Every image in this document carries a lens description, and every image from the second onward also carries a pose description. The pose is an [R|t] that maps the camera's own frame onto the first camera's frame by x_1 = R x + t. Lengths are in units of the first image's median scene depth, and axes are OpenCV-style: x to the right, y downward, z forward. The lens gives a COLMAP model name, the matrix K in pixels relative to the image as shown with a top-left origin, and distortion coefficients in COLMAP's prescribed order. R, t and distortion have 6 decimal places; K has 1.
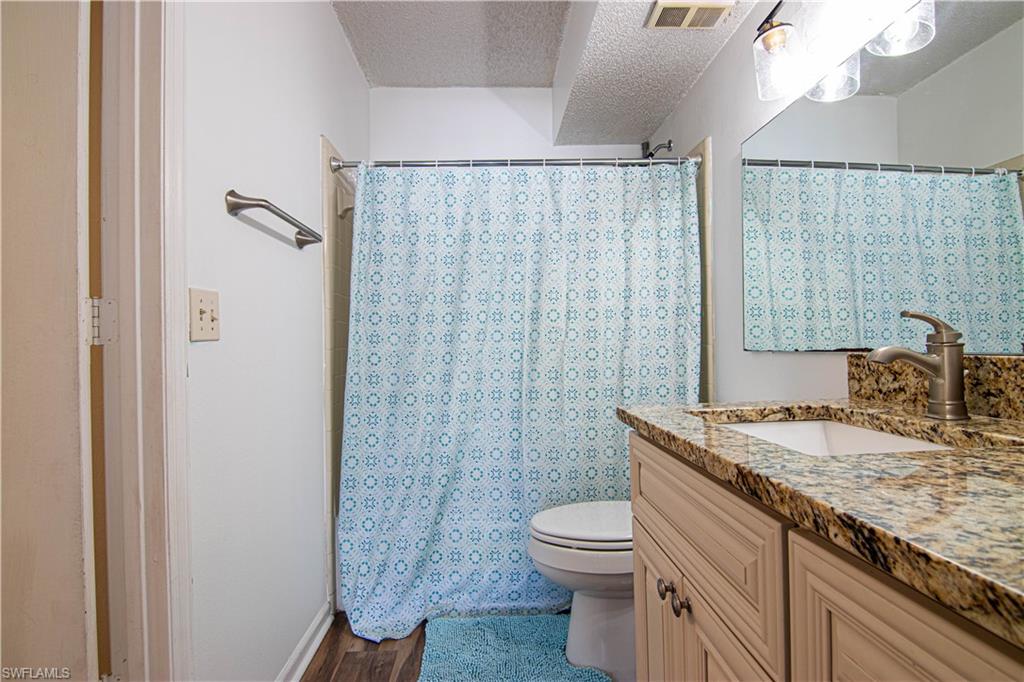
lens RADIAL K [[519.4, 0, 508.7], [0, 519.4, 343.9], [0, 0, 1]] dist [-0.005826, -0.012138]
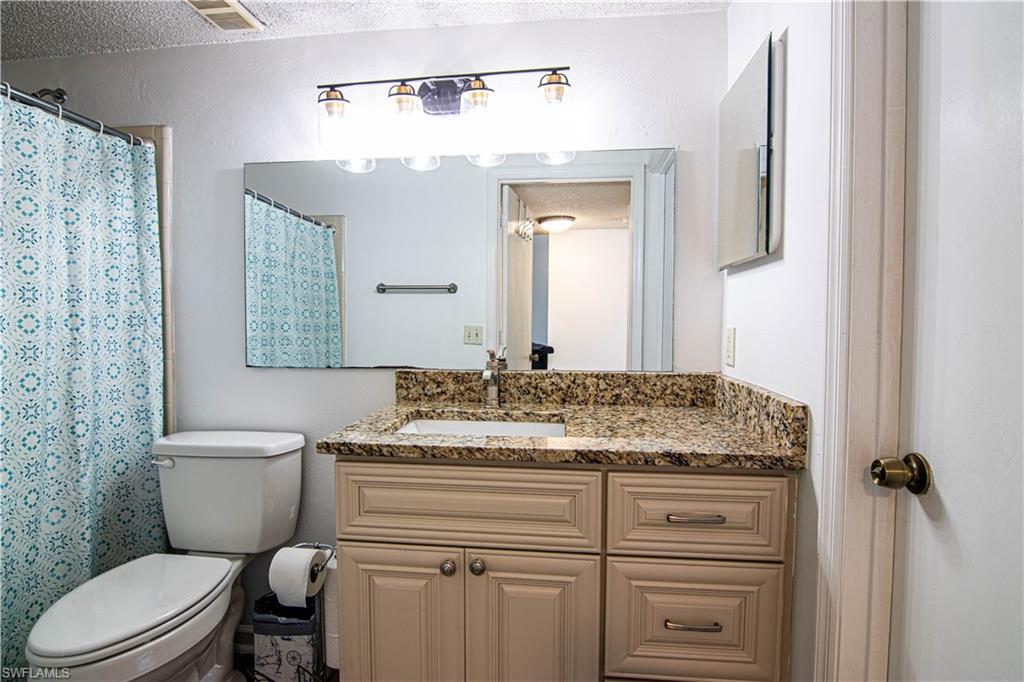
lens RADIAL K [[519.4, 0, 508.7], [0, 519.4, 343.9], [0, 0, 1]] dist [-0.005826, -0.012138]
pose [[0.154984, -0.023507, 0.987637, -0.702620], [-0.009482, 0.999635, 0.025280, -0.093040], [-0.987871, -0.013283, 0.154705, 0.481538]]
